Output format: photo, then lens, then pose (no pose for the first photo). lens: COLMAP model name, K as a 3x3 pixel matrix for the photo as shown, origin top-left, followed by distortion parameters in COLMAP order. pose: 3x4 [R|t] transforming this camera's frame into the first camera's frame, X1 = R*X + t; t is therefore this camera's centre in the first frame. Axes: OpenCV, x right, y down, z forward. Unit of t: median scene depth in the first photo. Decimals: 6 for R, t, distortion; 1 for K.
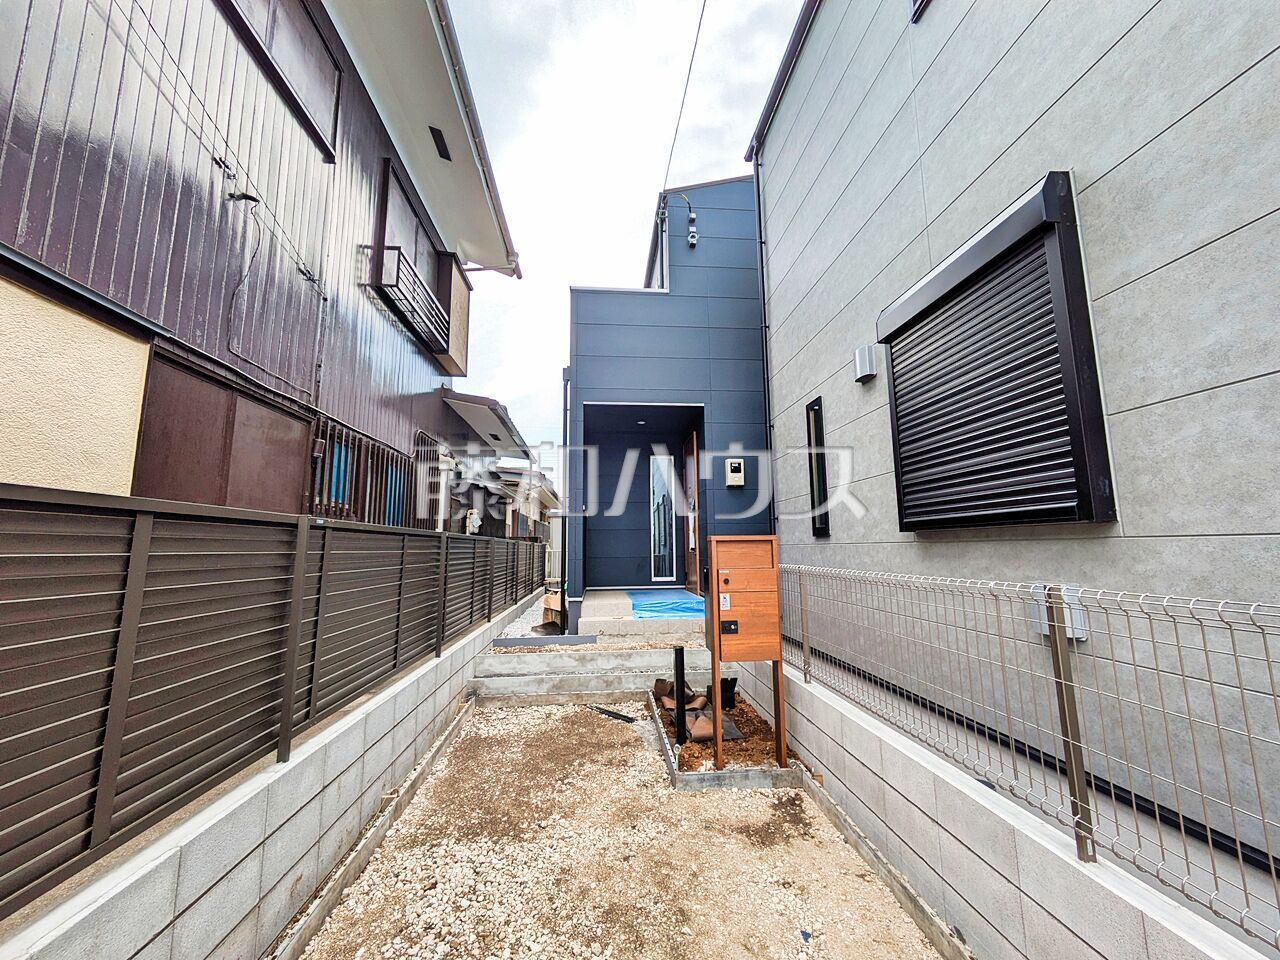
lens RADIAL K [[505.3, 0, 644.9], [0, 505.3, 476.7], [0, 0, 1]] dist [0.000495, 0.000463]
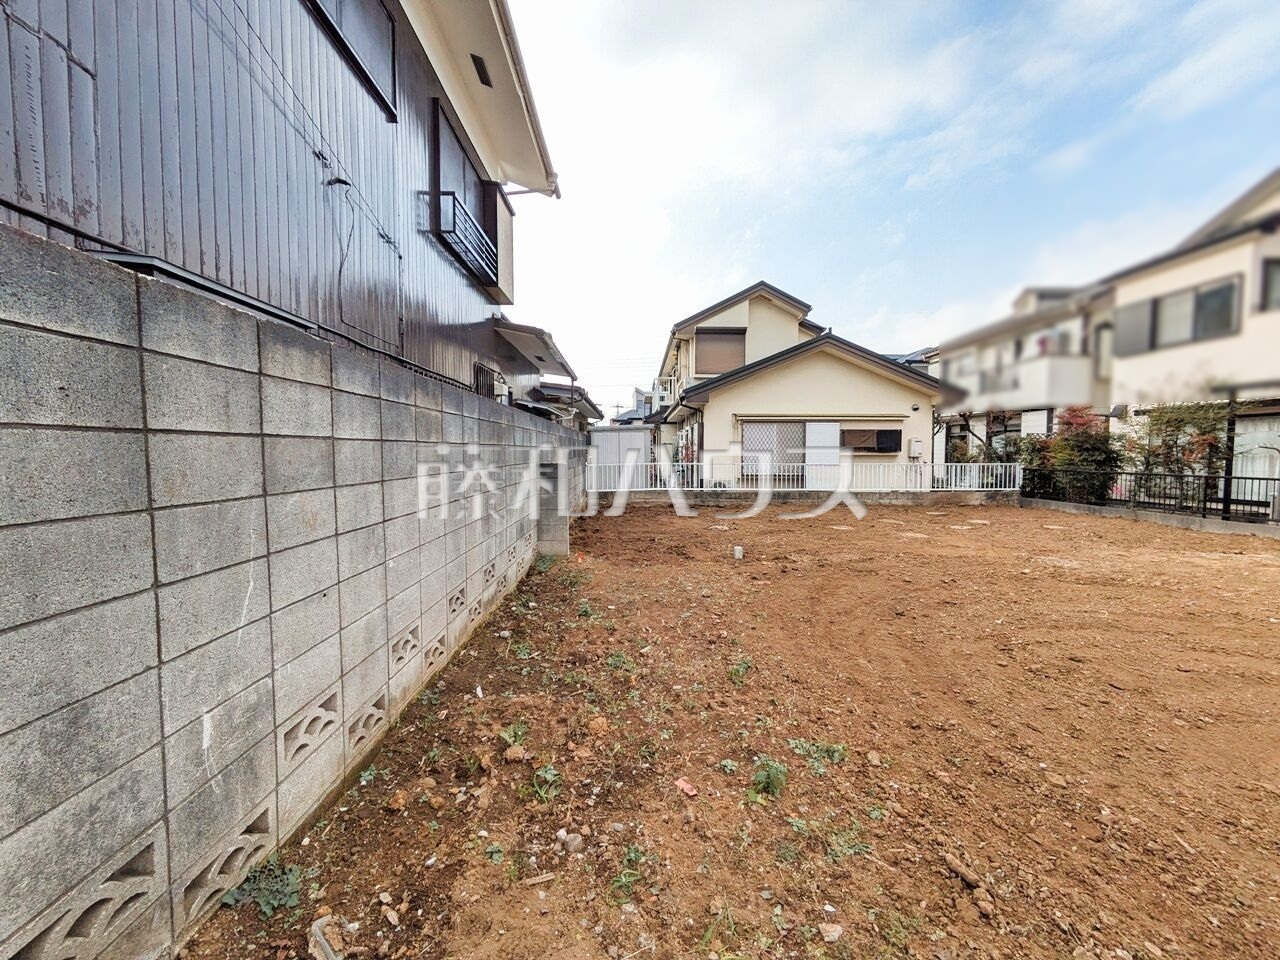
lens RADIAL K [[505.3, 0, 645.7], [0, 505.3, 477.1], [0, 0, 1]] dist [0.000495, 0.000463]
pose [[0.997677, 0.015433, -0.066350, -0.000076], [-0.002570, 0.981834, 0.189725, -0.054973], [0.068072, -0.189114, 0.979593, -0.110520]]
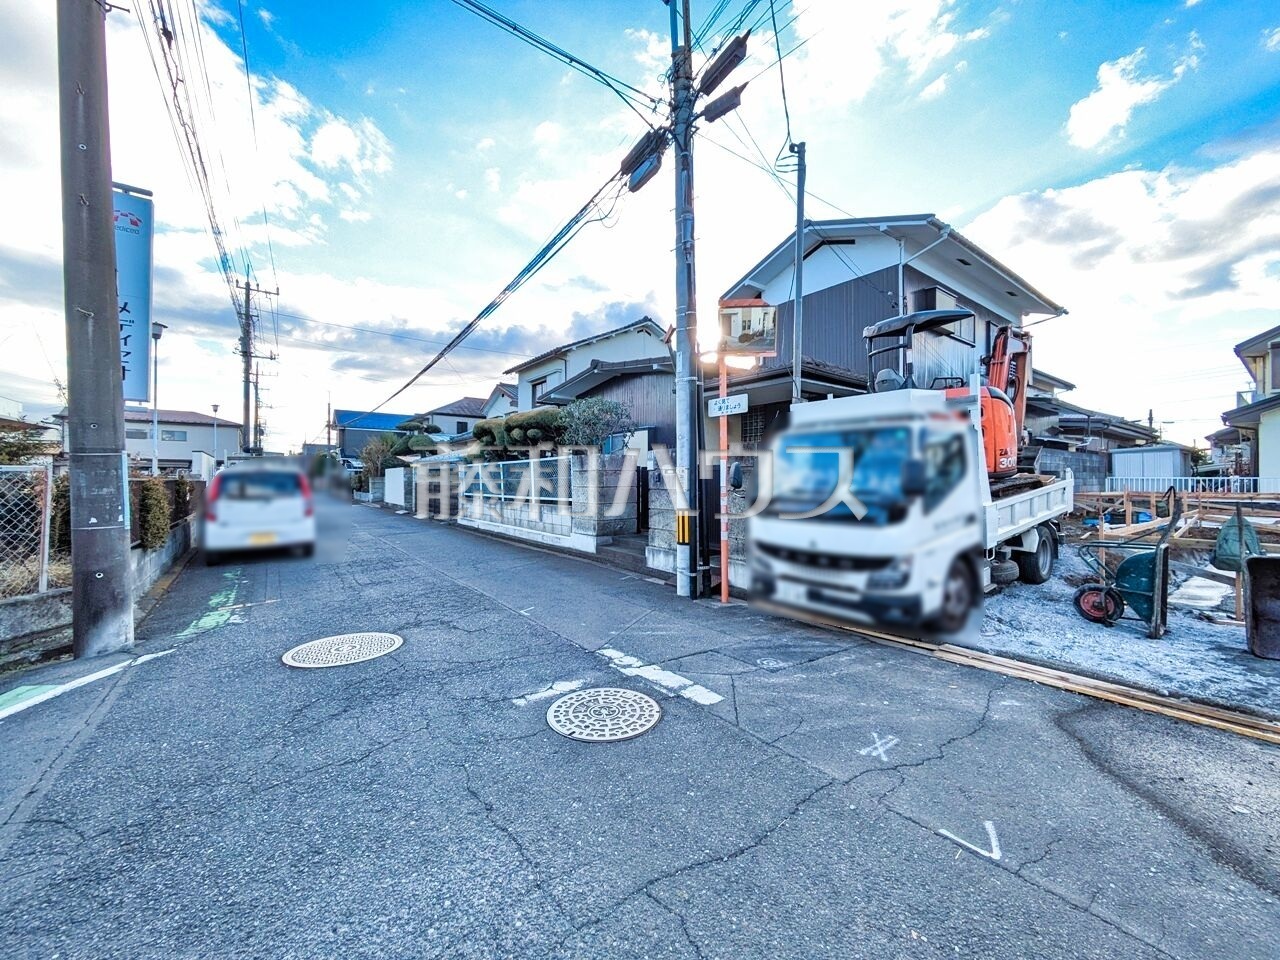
lens RADIAL K [[505.3, 0, 647.5], [0, 505.3, 477.5], [0, 0, 1]] dist [0.000495, 0.000463]
pose [[0.535451, 0.002312, -0.844563, 0.594920], [0.111977, 0.990973, 0.073706, -0.194452], [0.837110, -0.134038, 0.530359, -1.566710]]
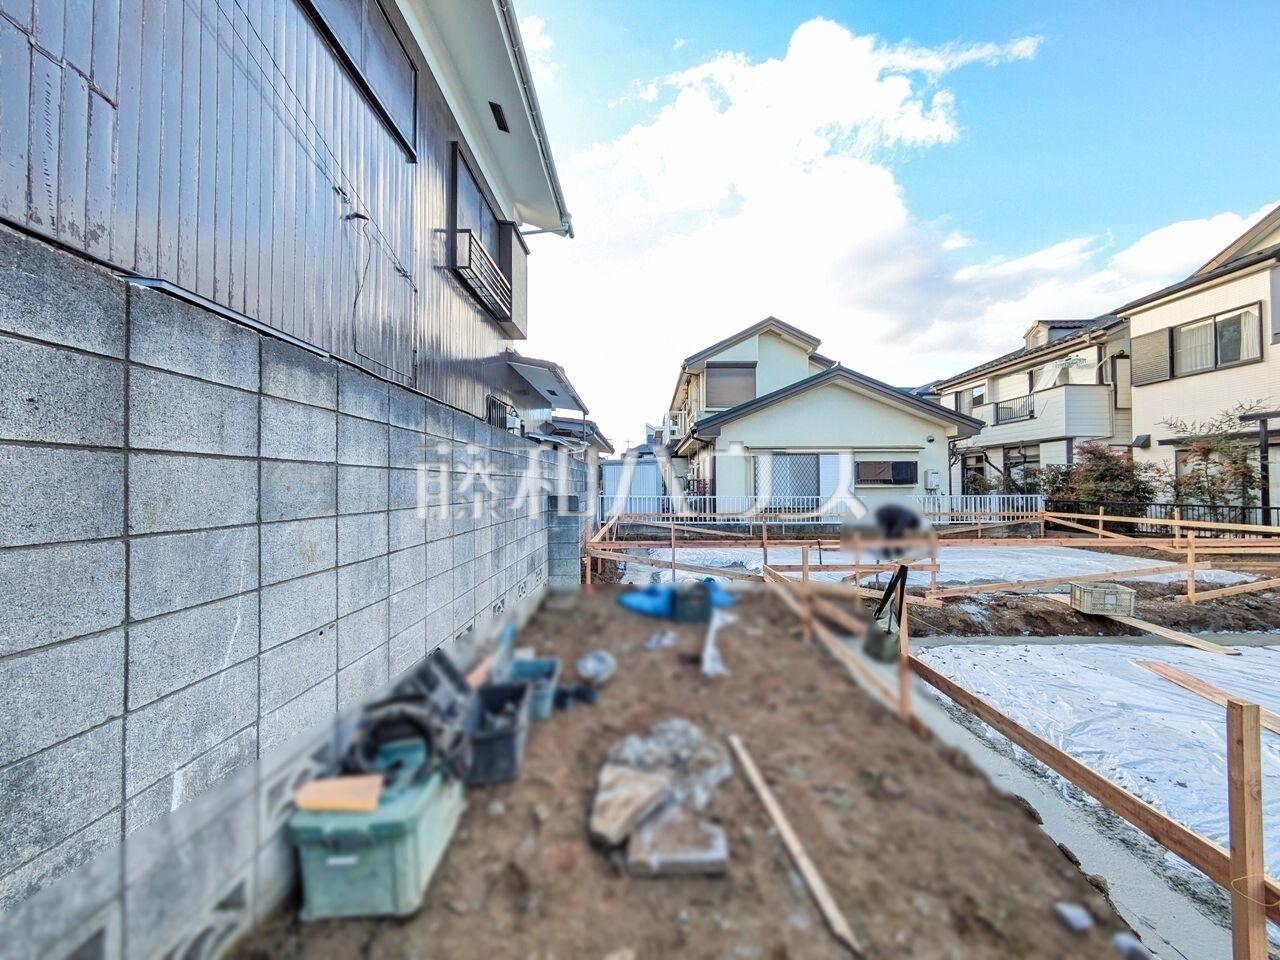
lens RADIAL K [[505.3, 0, 646.1], [0, 505.3, 475.3], [0, 0, 1]] dist [0.000495, 0.000463]
pose [[0.996248, 0.004886, -0.086406, -0.008497], [0.005396, 0.992954, 0.118373, -0.045882], [0.086376, -0.118395, 0.989203, -0.089649]]
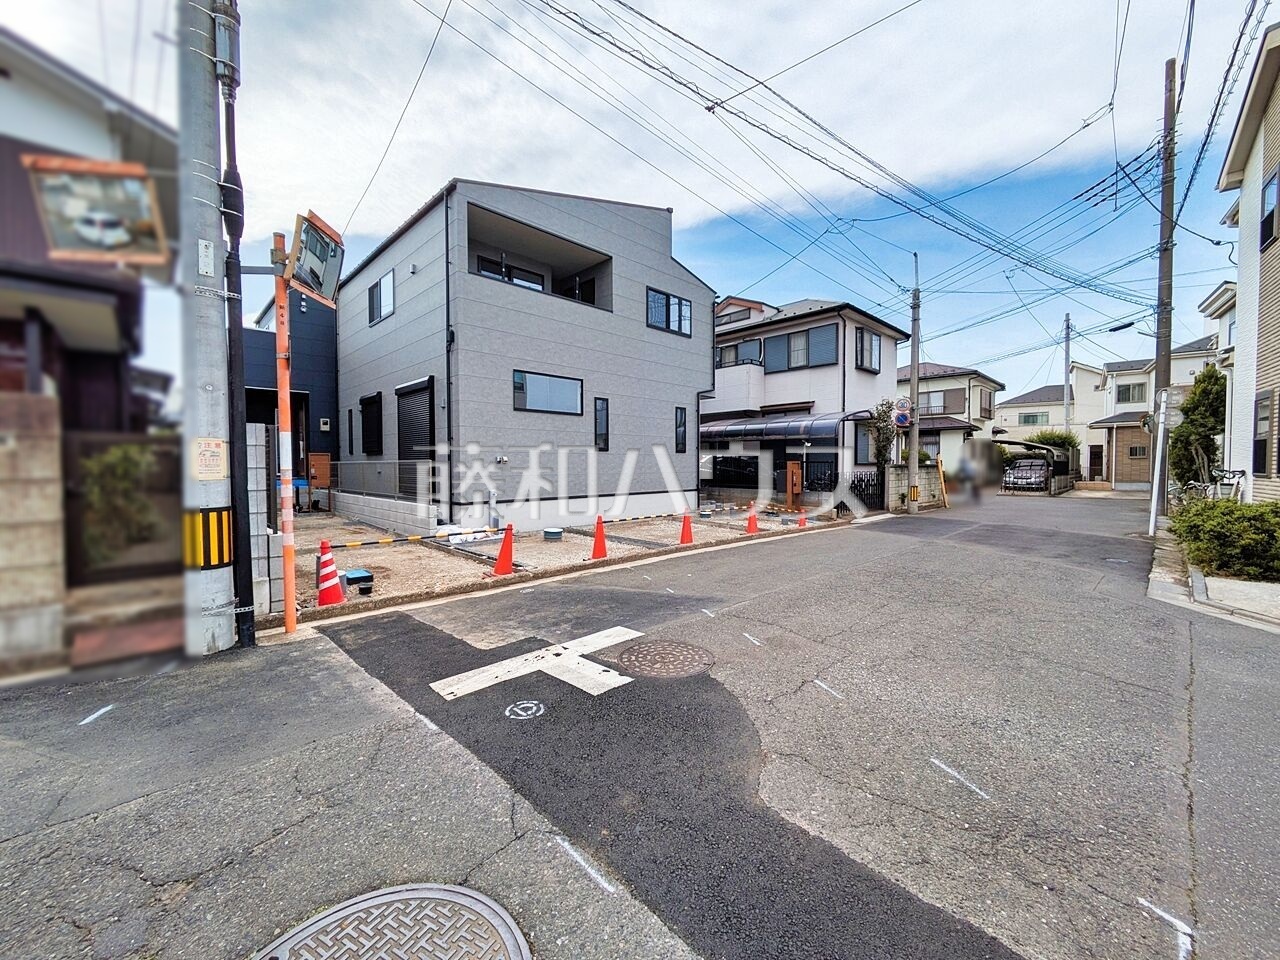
lens RADIAL K [[505.3, 0, 642.4], [0, 505.3, 477.6], [0, 0, 1]] dist [0.000495, 0.000463]
pose [[0.774620, -0.009347, 0.632358, -0.163263], [-0.093328, 0.987254, 0.128918, -0.211579], [-0.625503, -0.158879, 0.763874, -1.749301]]
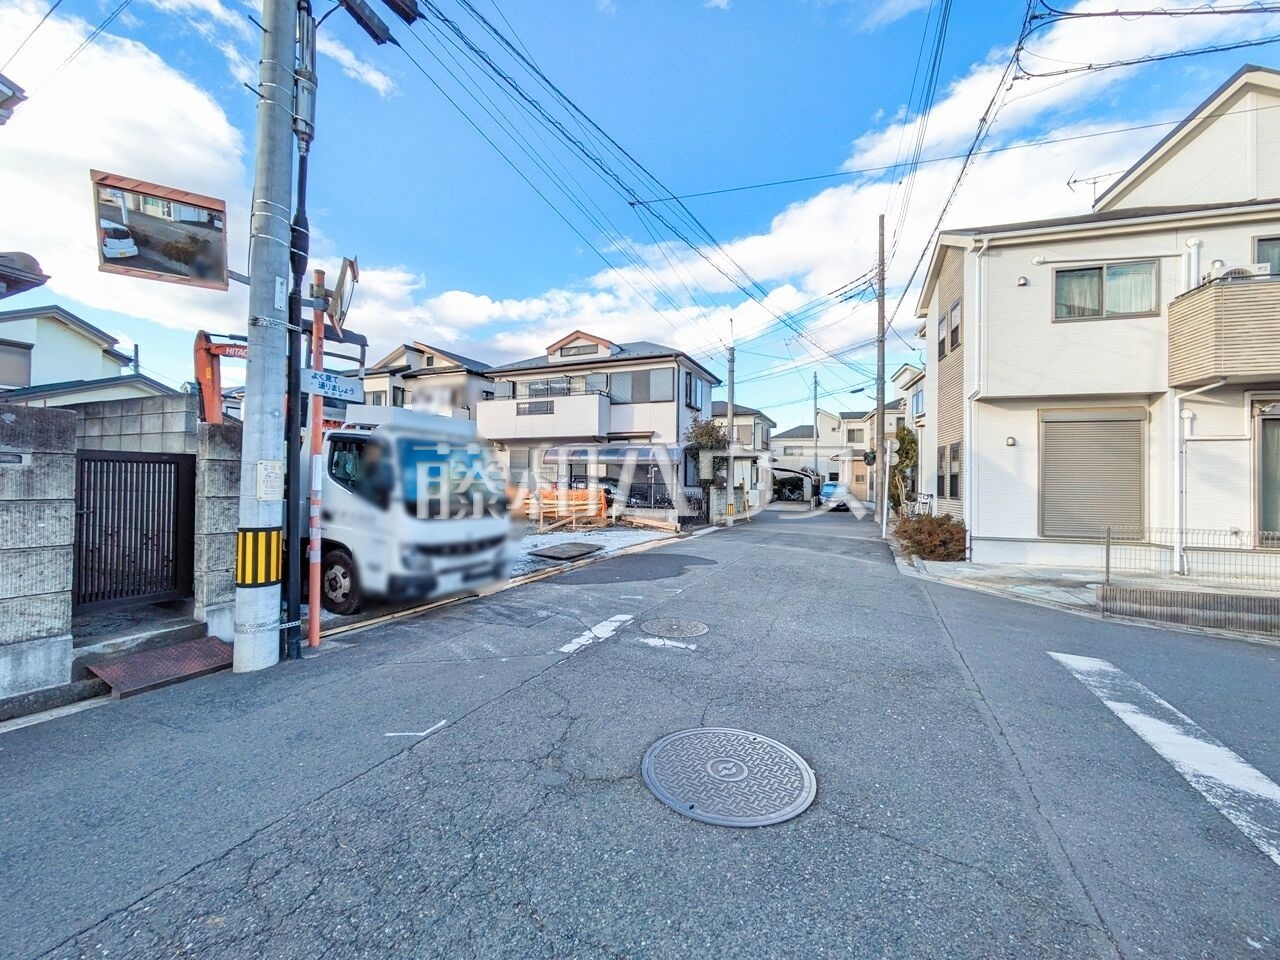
lens RADIAL K [[505.3, 0, 642.8], [0, 505.3, 475.7], [0, 0, 1]] dist [0.000495, 0.000463]
pose [[0.476738, 0.028119, 0.878596, -0.498006], [-0.139794, 0.989194, 0.044195, -0.206538], [-0.867859, -0.143892, 0.475517, -1.670713]]
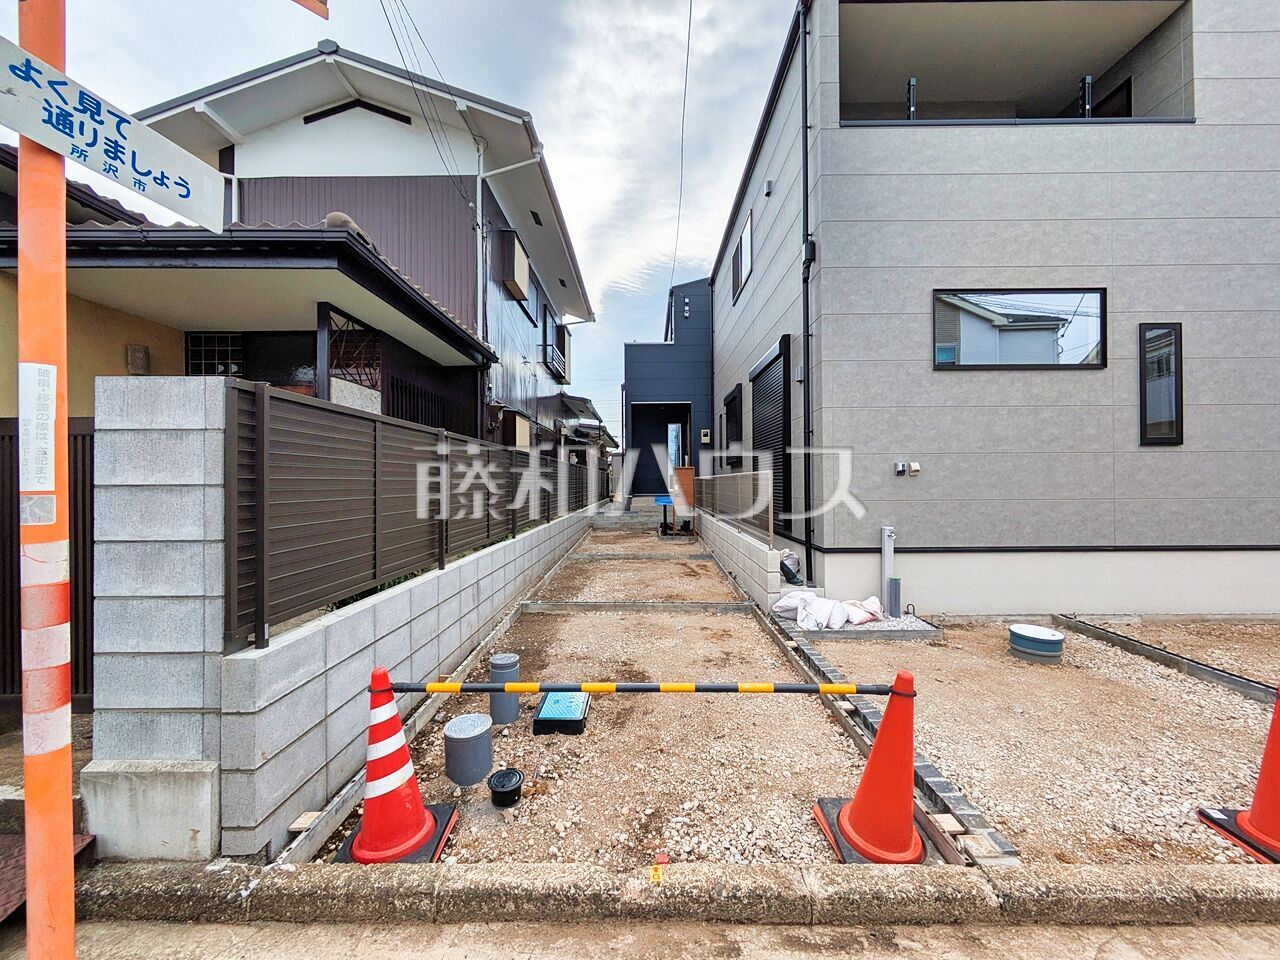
lens RADIAL K [[505.3, 0, 646.4], [0, 505.3, 479.0], [0, 0, 1]] dist [0.000495, 0.000463]
pose [[0.995683, 0.002311, -0.092785, 0.138804], [0.010329, 0.990722, 0.135513, -0.124078], [0.092237, -0.135886, 0.986421, -1.131352]]
